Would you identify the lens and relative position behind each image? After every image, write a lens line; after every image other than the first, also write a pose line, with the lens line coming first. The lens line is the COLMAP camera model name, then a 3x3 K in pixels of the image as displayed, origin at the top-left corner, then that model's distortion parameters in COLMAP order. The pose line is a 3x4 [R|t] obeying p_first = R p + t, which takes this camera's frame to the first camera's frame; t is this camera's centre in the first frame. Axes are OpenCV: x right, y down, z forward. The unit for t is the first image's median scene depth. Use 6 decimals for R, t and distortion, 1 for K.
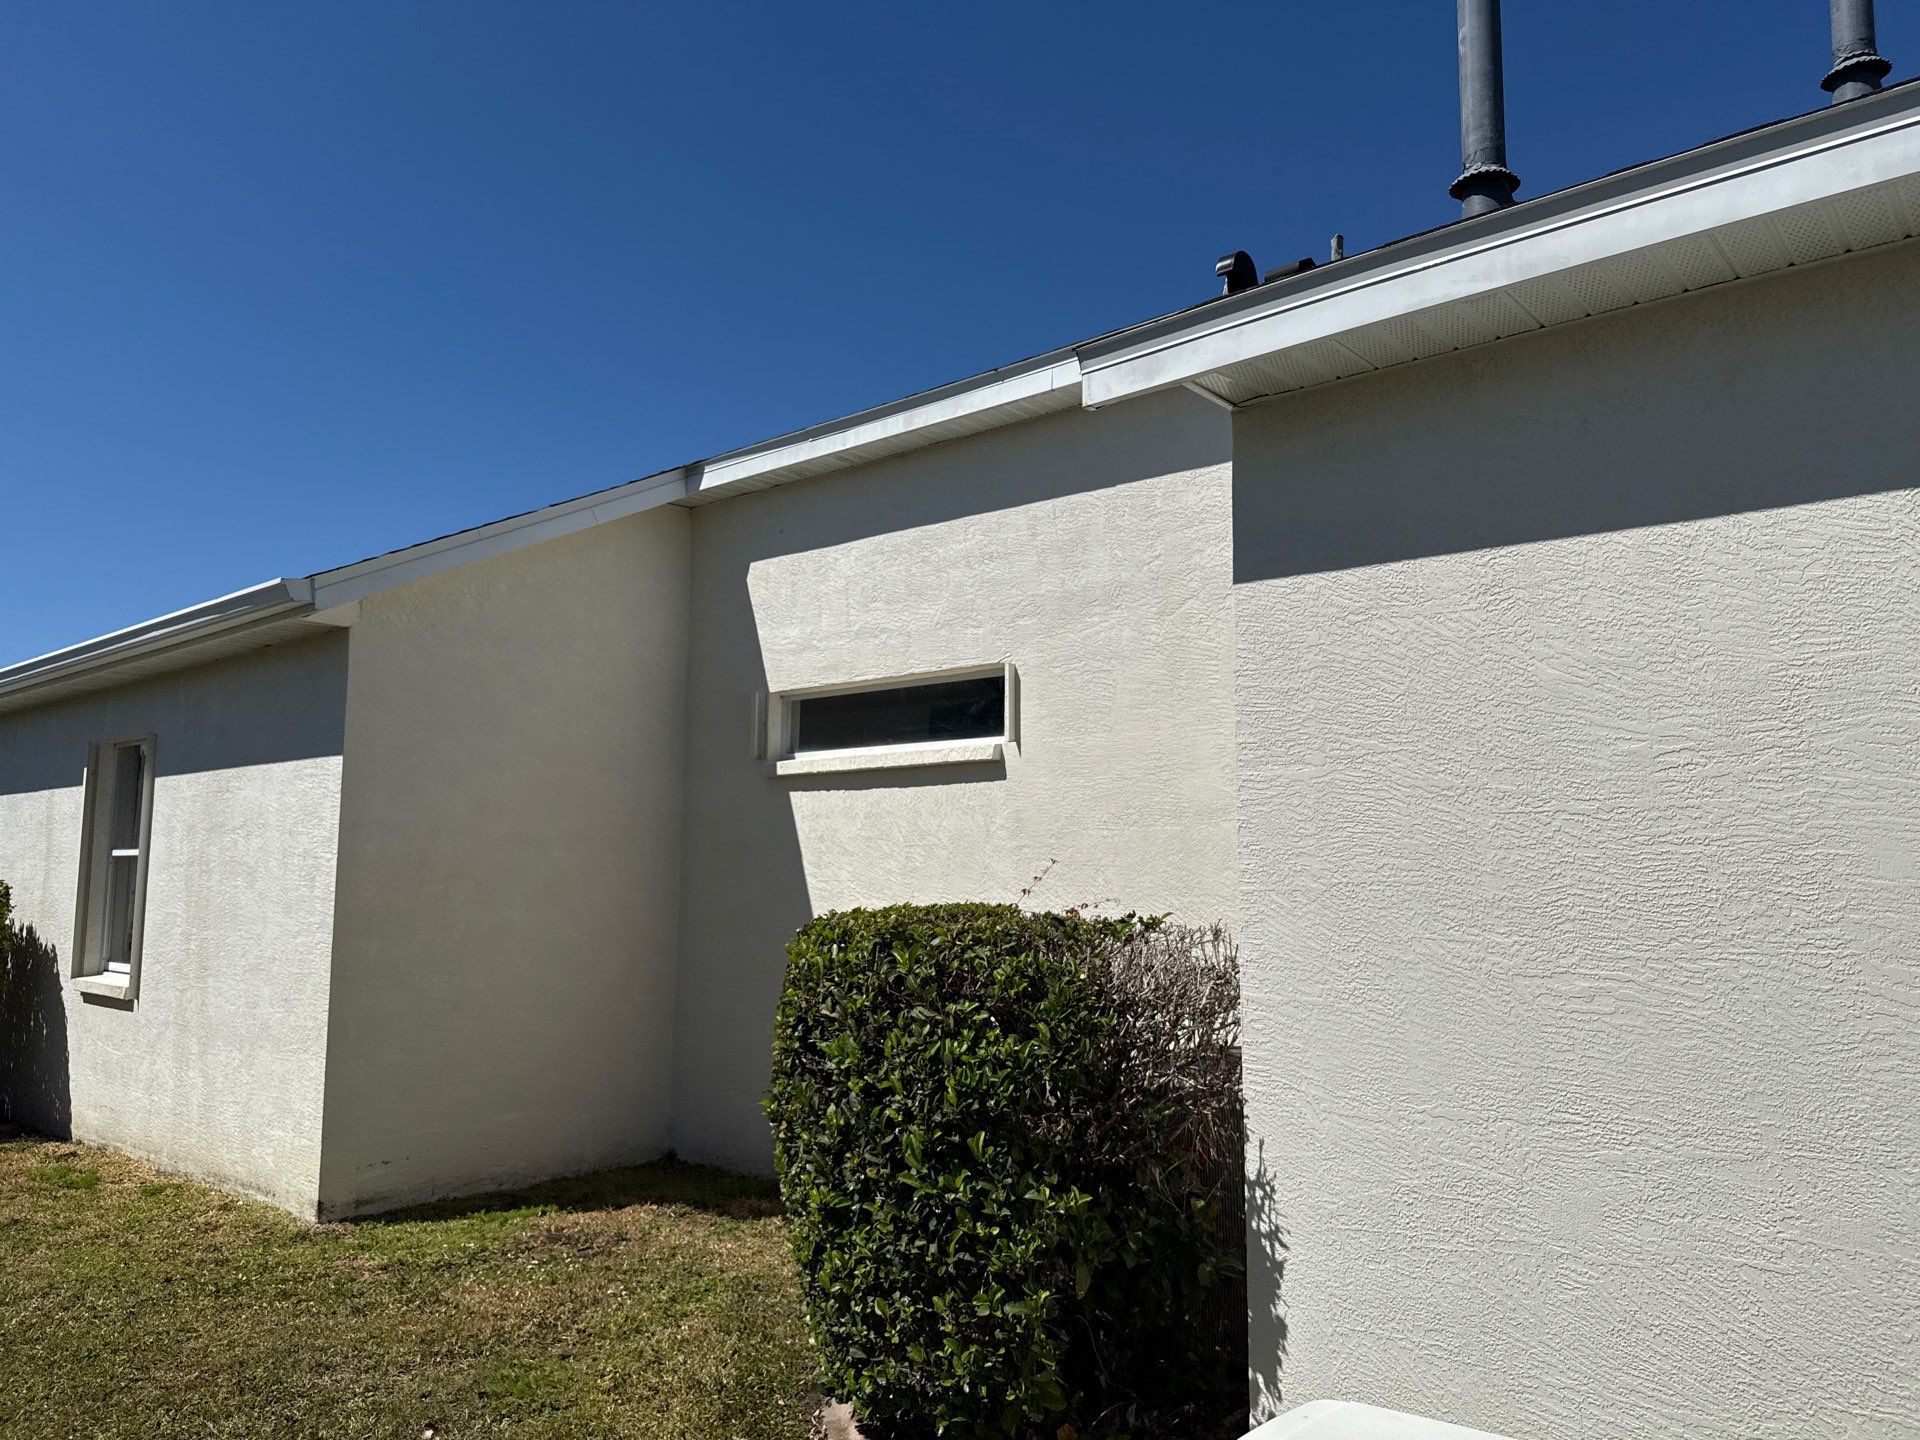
lens RADIAL K [[1360.3, 0, 960.0], [0, 1360.3, 720.0], [0, 0, 1]] dist [0.085177, -0.133985]
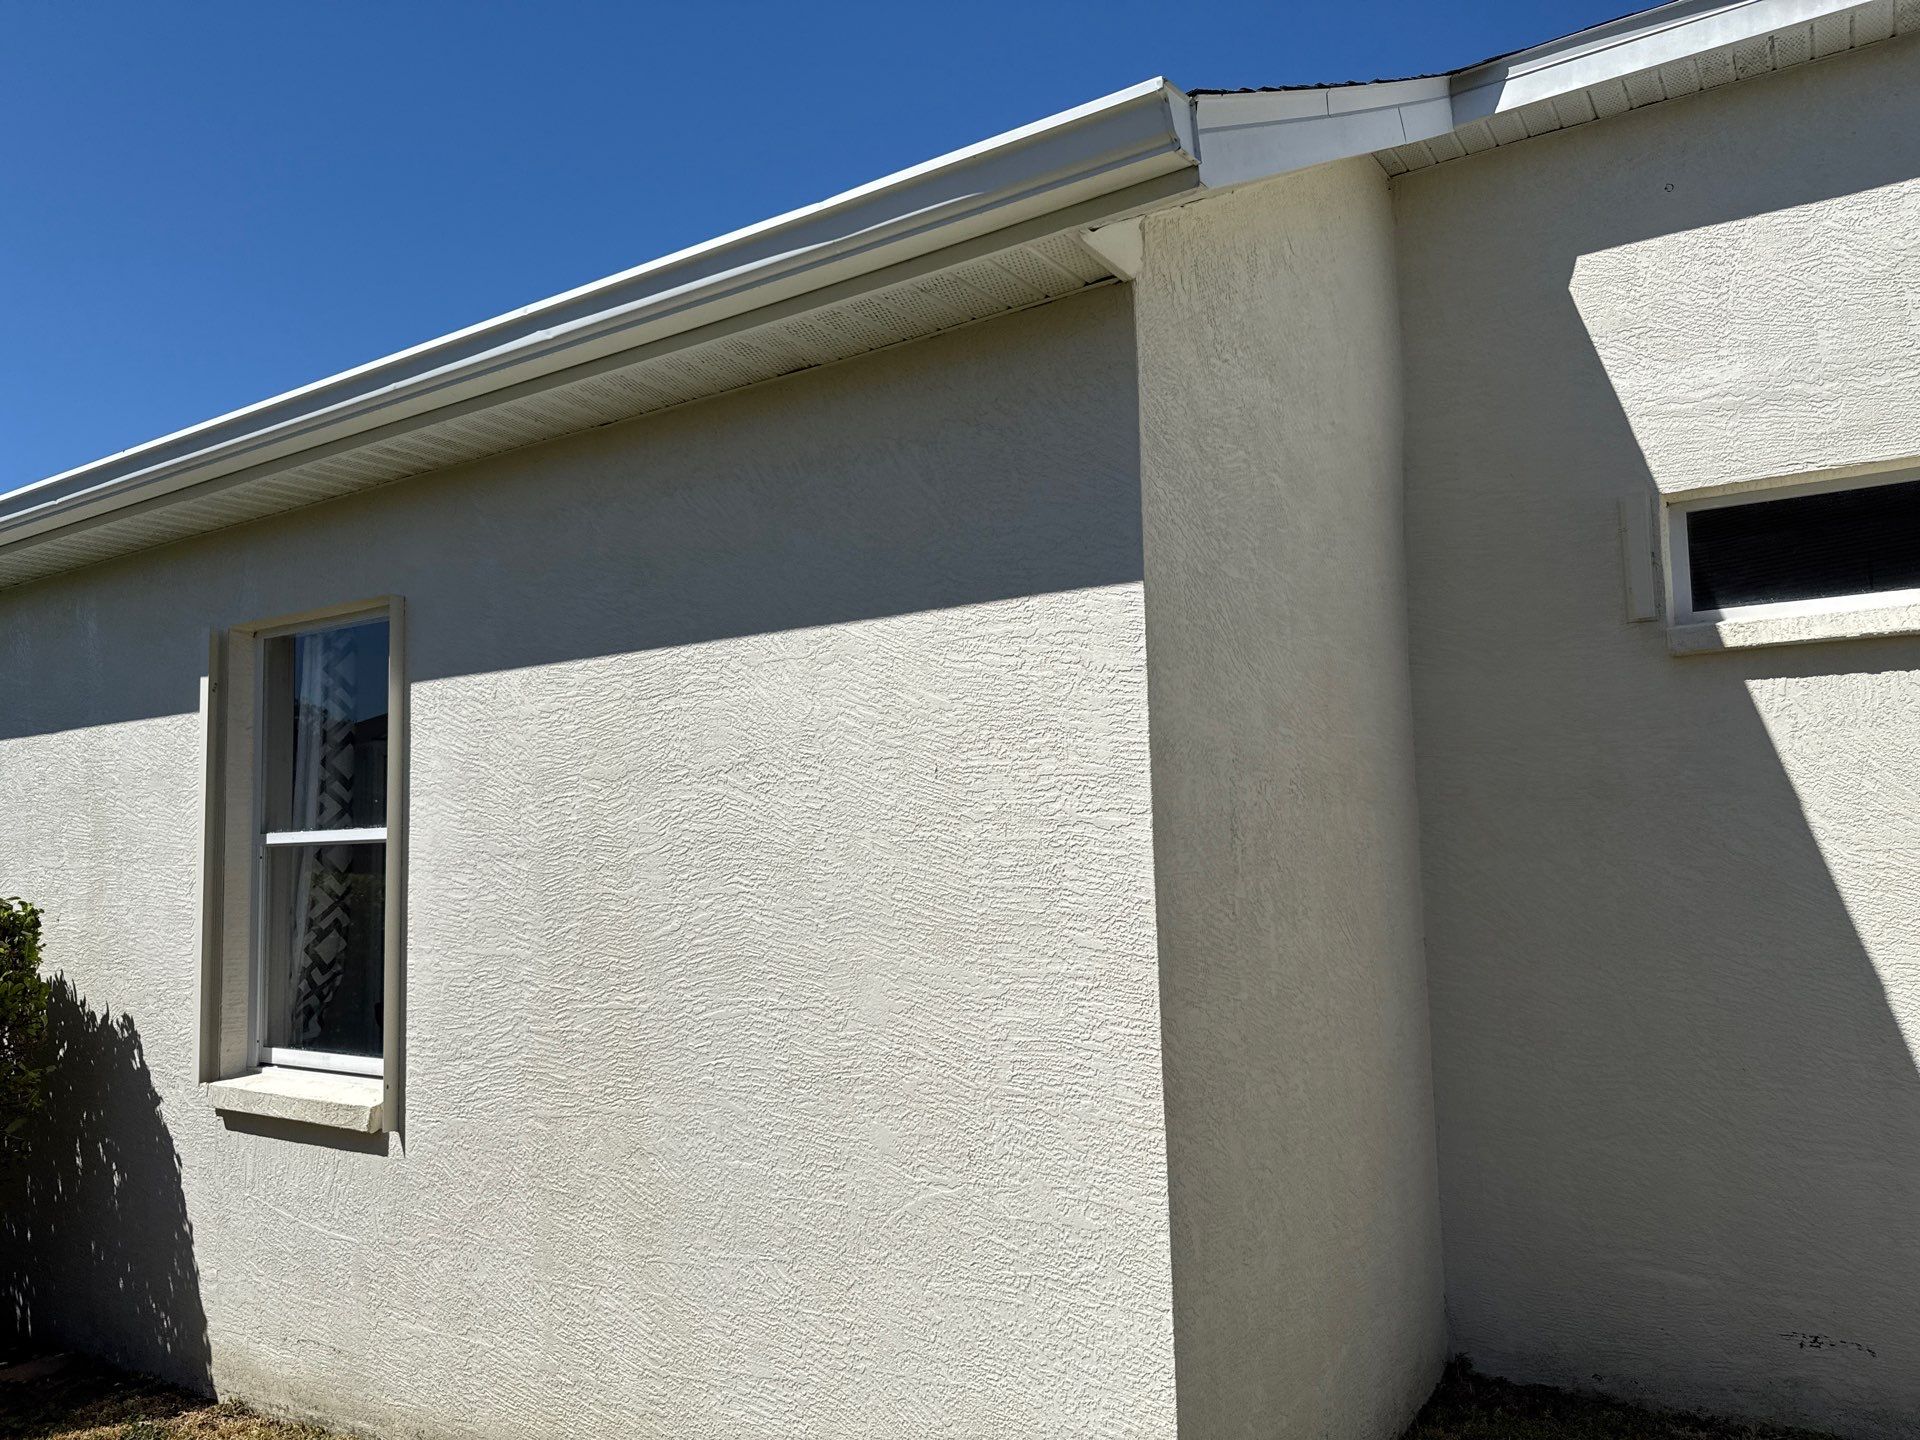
lens RADIAL K [[1391.8, 0, 960.0], [0, 1391.8, 720.0], [0, 0, 1]] dist [0.052914, -0.075589]
pose [[0.992197, -0.019937, 0.123076, -0.534020], [0.017172, 0.999577, 0.023487, 0.055335], [-0.123492, -0.021190, 0.992119, 0.558372]]
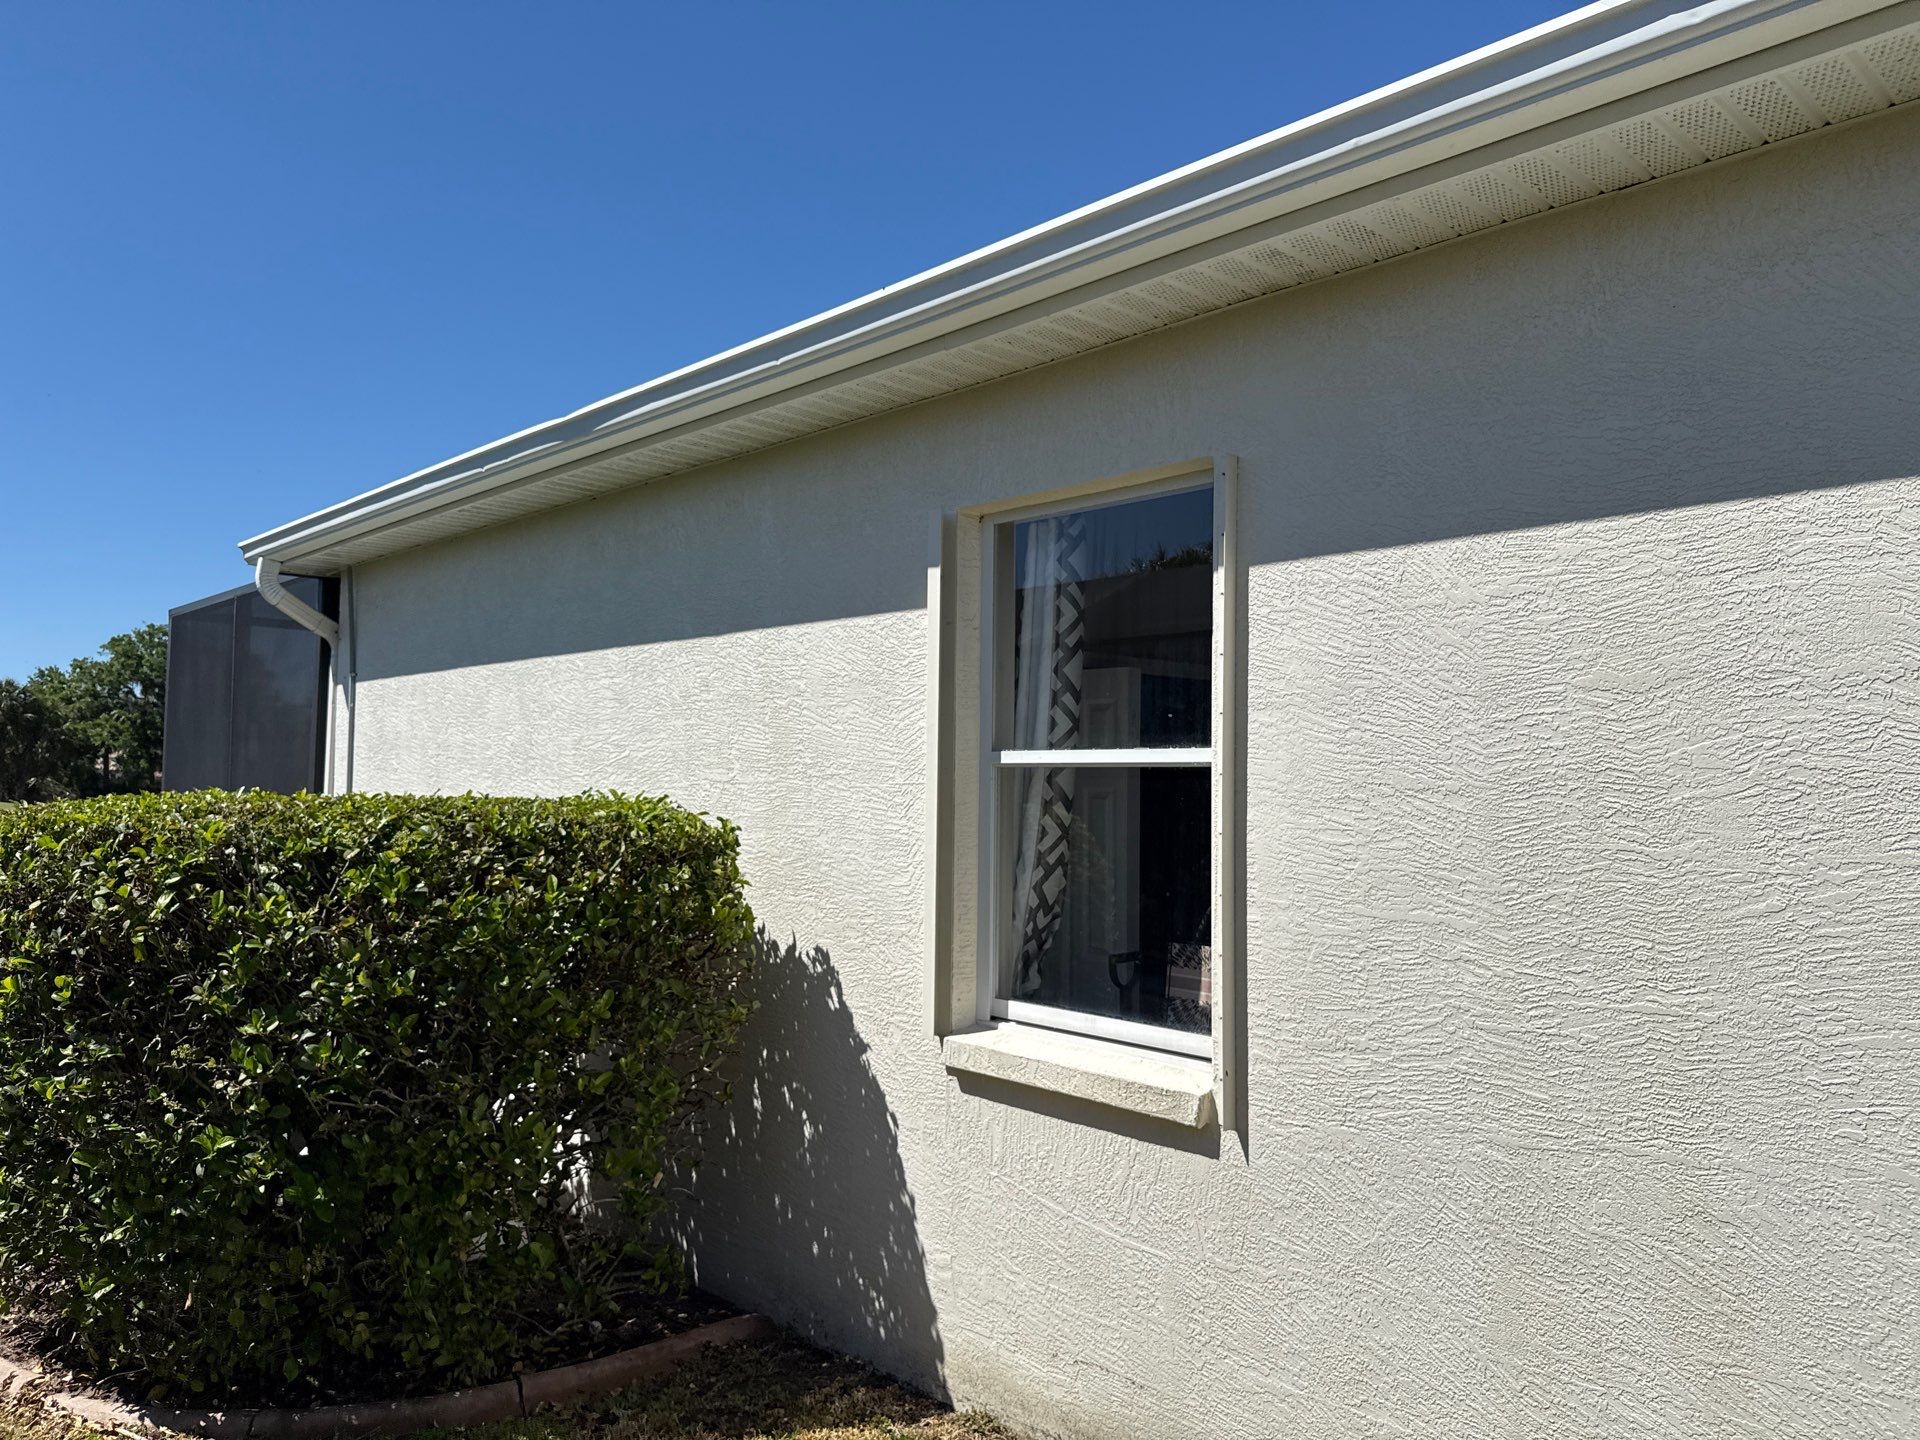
lens RADIAL K [[1287.6, 0, 1008.2], [0, 1287.6, 719.0], [0, 0, 1]] dist [0.050990, -0.115013]
pose [[0.997914, 0.006100, -0.064269, -0.748873], [-0.002343, 0.998292, 0.058382, 0.076182], [0.064516, -0.058109, 0.996223, 0.743083]]
